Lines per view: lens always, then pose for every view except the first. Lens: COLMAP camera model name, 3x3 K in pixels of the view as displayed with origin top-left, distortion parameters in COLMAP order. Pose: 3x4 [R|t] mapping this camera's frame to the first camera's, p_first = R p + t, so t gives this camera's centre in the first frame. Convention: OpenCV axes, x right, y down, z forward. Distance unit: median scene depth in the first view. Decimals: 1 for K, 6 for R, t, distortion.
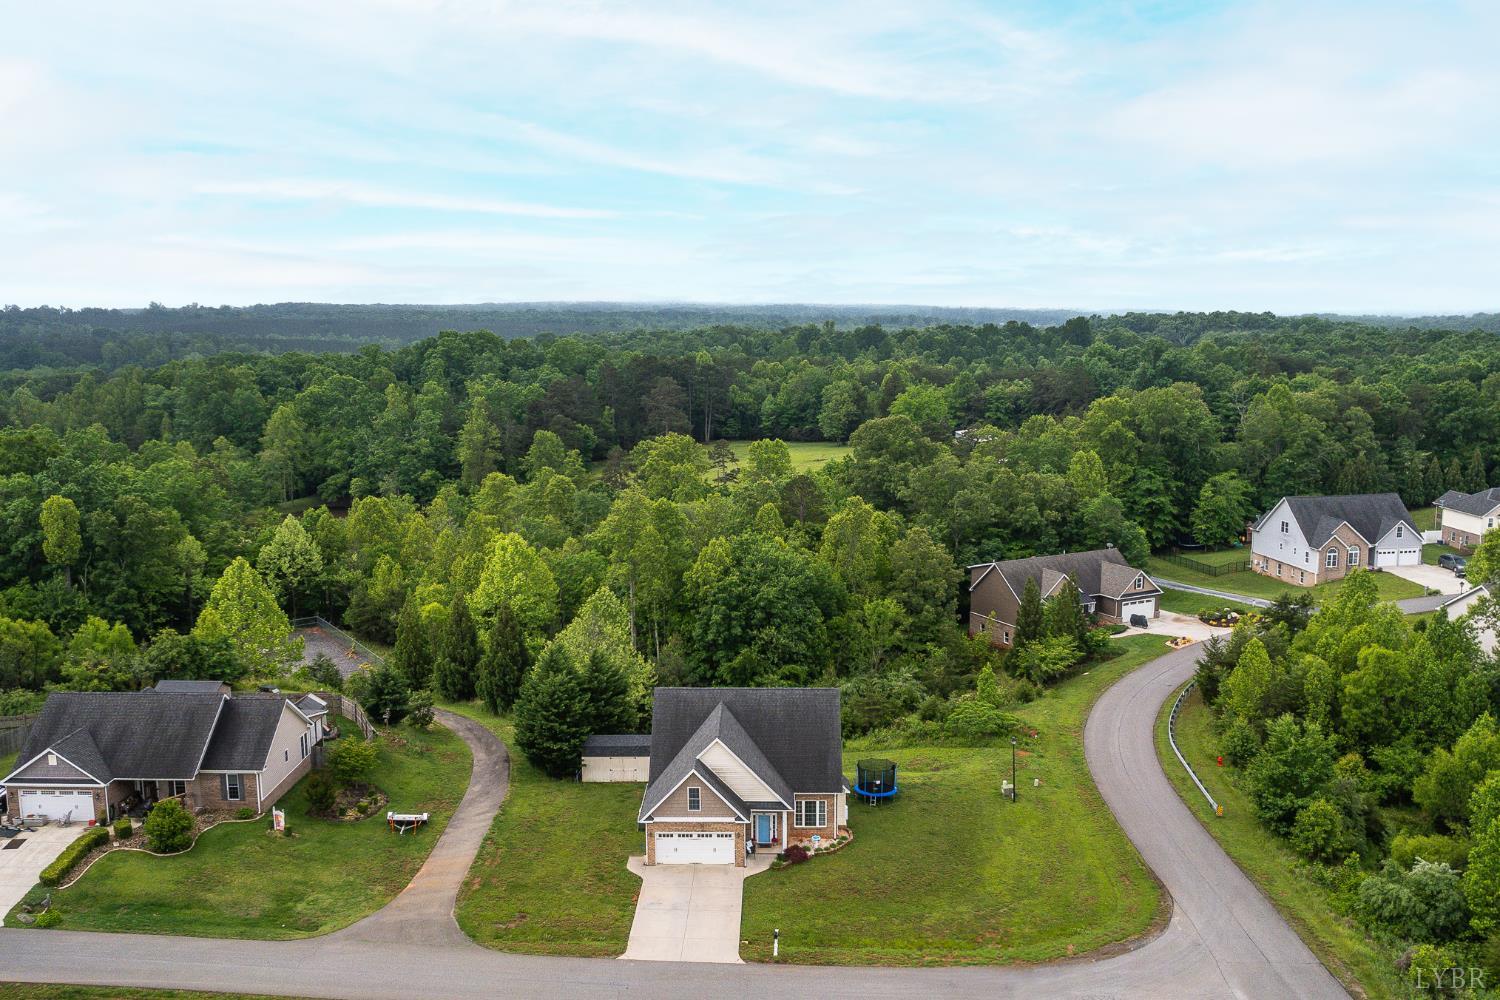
lens RADIAL K [[1369.0, 0, 750.0], [0, 1369.0, 500.0], [0, 0, 1]] dist [-0.044885, -0.002948]
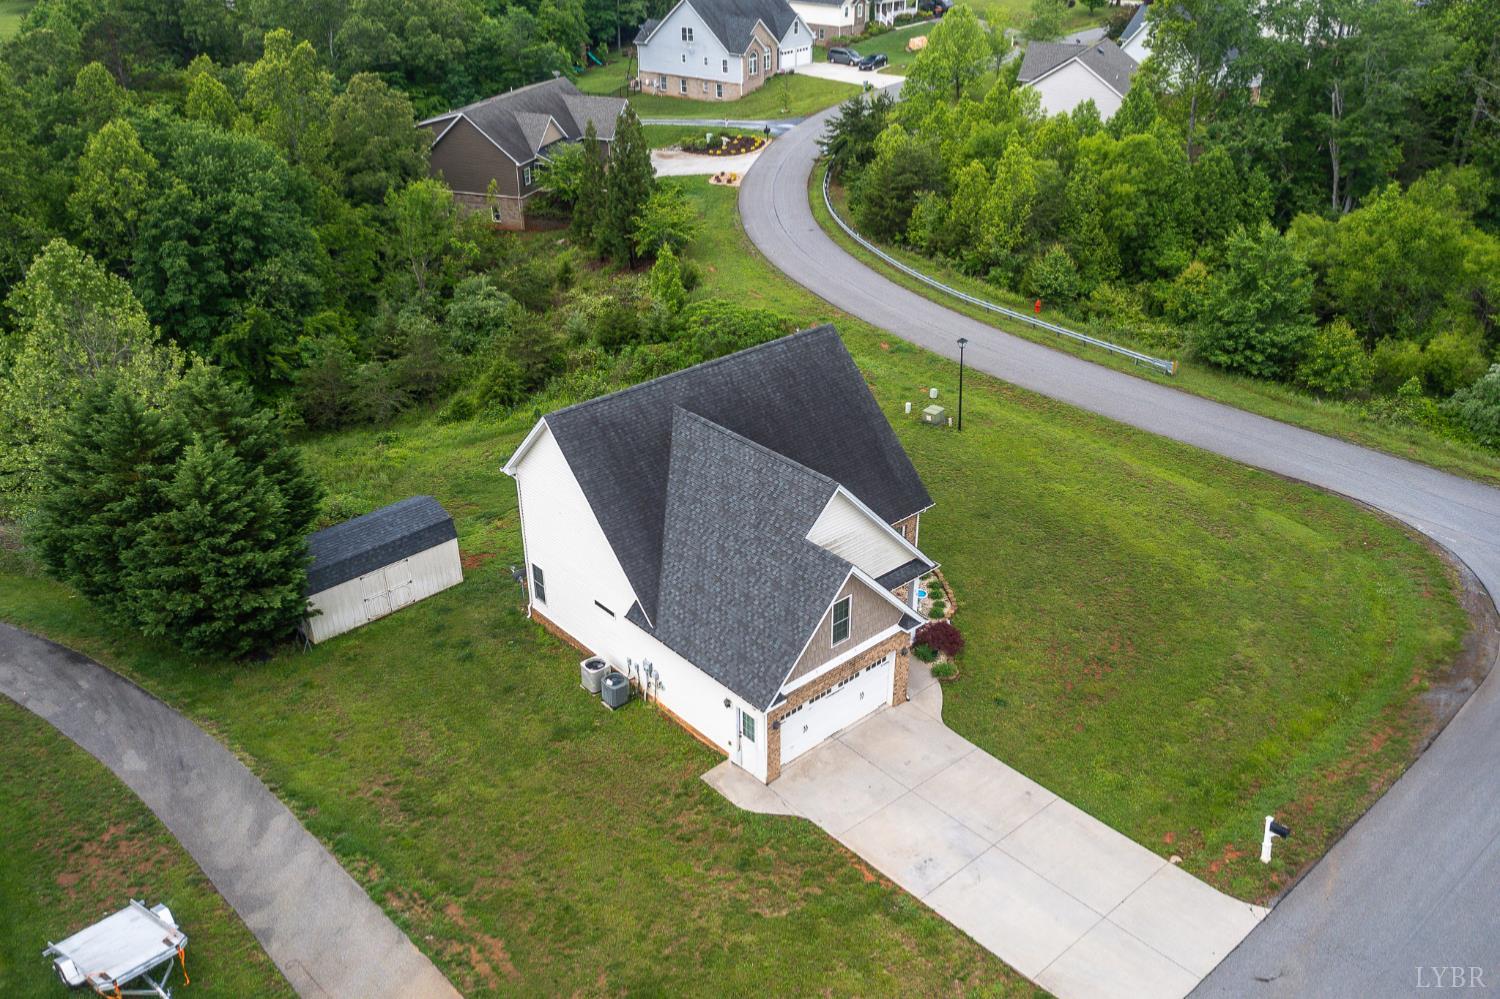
lens RADIAL K [[1245.1, 0, 750.0], [0, 1245.1, 499.5], [0, 0, 1]] dist [-0.036752, -0.002184]
pose [[0.734593, -0.316371, 0.600235, -0.190376], [0.100181, 0.925518, 0.365214, 0.012907], [-0.671071, -0.208151, 0.711573, 0.449964]]
